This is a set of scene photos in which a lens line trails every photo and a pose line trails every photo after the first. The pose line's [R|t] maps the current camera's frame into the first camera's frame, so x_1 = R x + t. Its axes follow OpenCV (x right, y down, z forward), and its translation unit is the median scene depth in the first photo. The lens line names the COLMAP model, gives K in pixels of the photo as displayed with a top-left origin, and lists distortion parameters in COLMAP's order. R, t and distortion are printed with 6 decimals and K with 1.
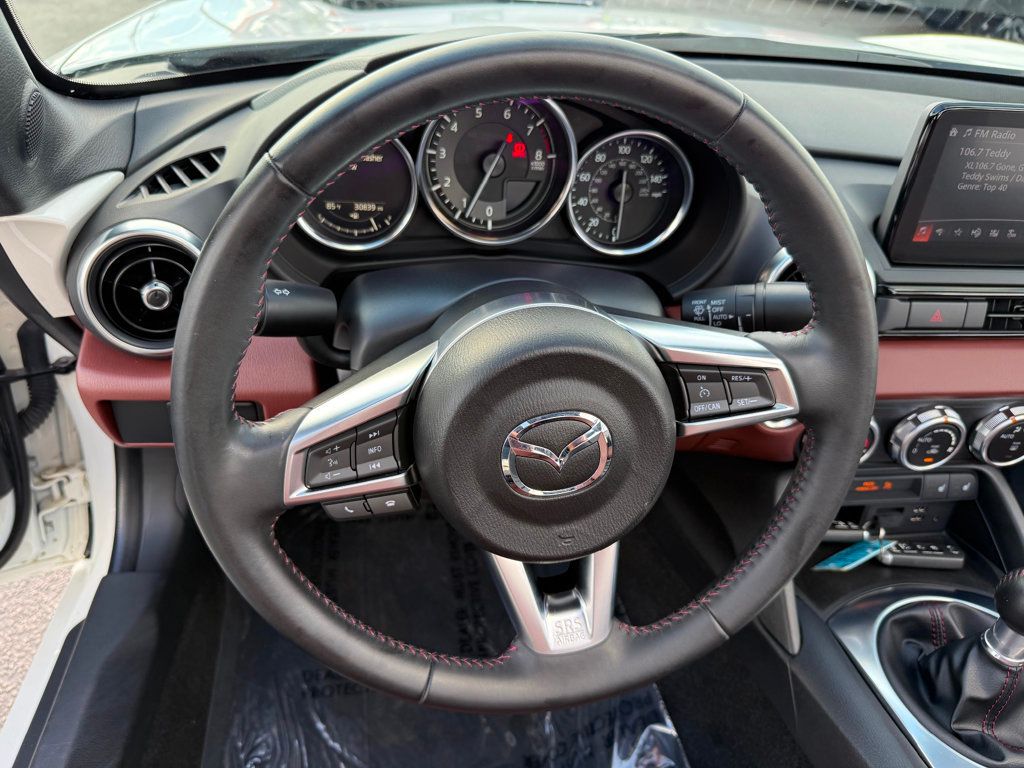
lens RADIAL K [[793.1, 0, 515.6], [0, 793.1, 386.9], [0, 0, 1]] dist [0.078962, -0.113903]
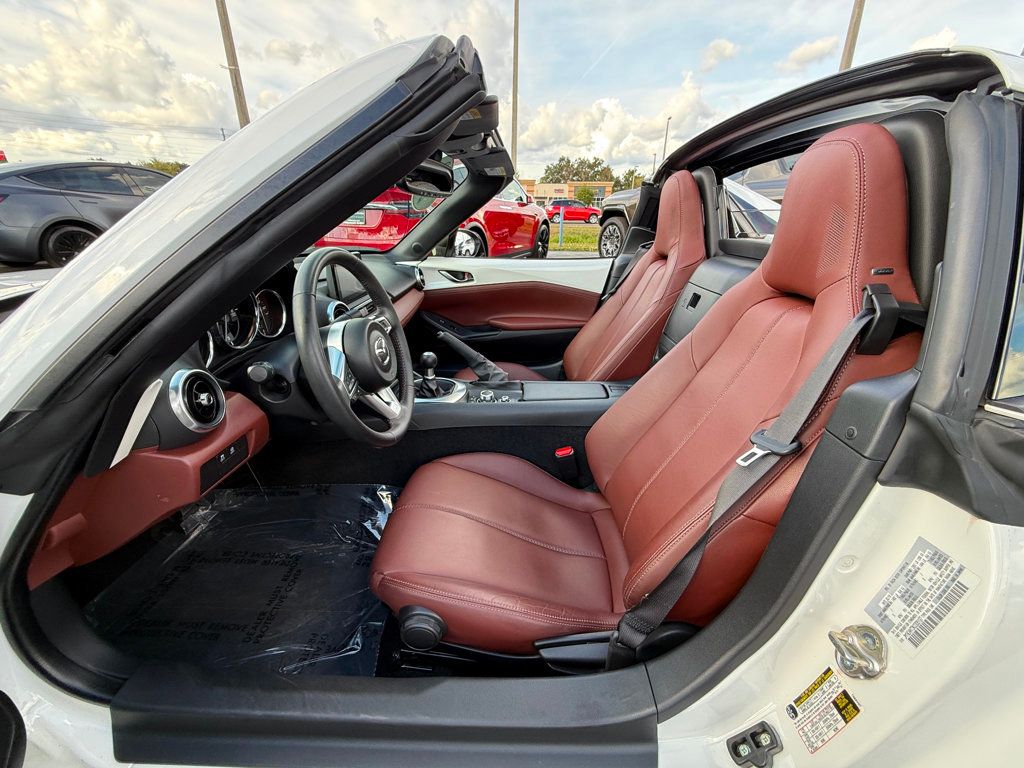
lens RADIAL K [[413.5, 0, 509.5], [0, 413.5, 387.5], [0, 0, 1]] dist [-0.000315, 0.000277]
pose [[0.209753, -0.463007, 0.861178, -1.037960], [0.552202, 0.782954, 0.286453, -0.002723], [-0.806893, 0.415460, 0.419901, -0.140125]]
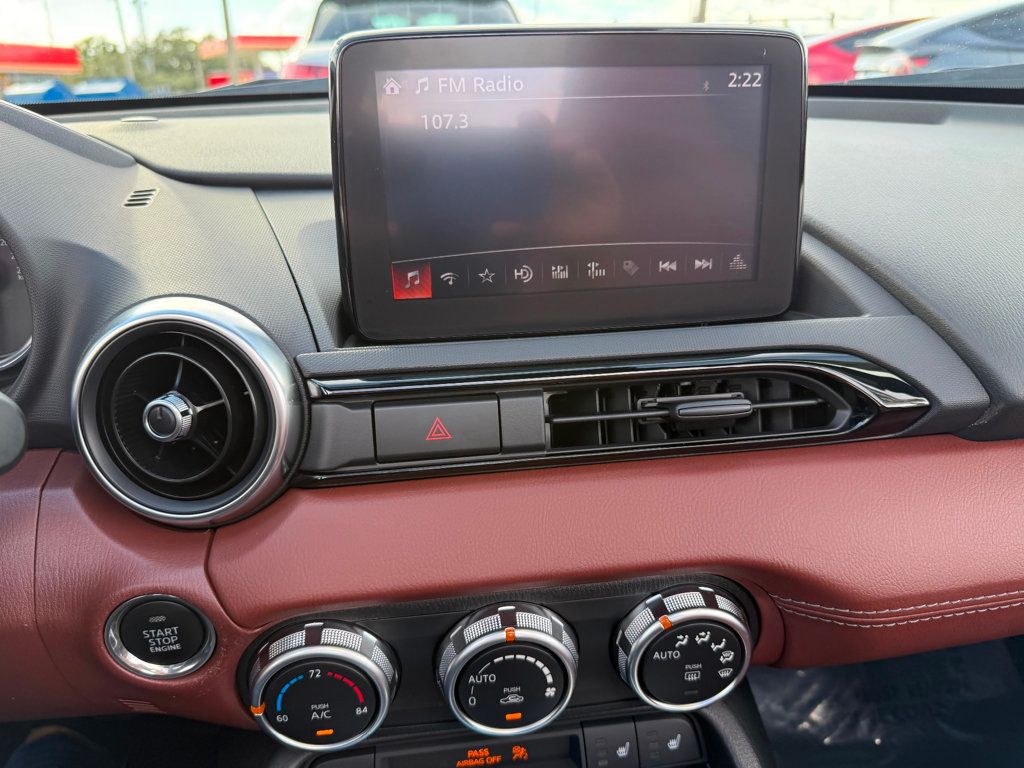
lens RADIAL K [[757.0, 0, 513.1], [0, 757.0, 378.6], [0, 0, 1]] dist [0.005134, -0.044368]
pose [[0.992788, -0.095380, -0.072628, 0.595896], [0.076522, 0.970524, -0.228534, -0.006263], [0.092285, 0.221328, 0.970823, 0.516645]]
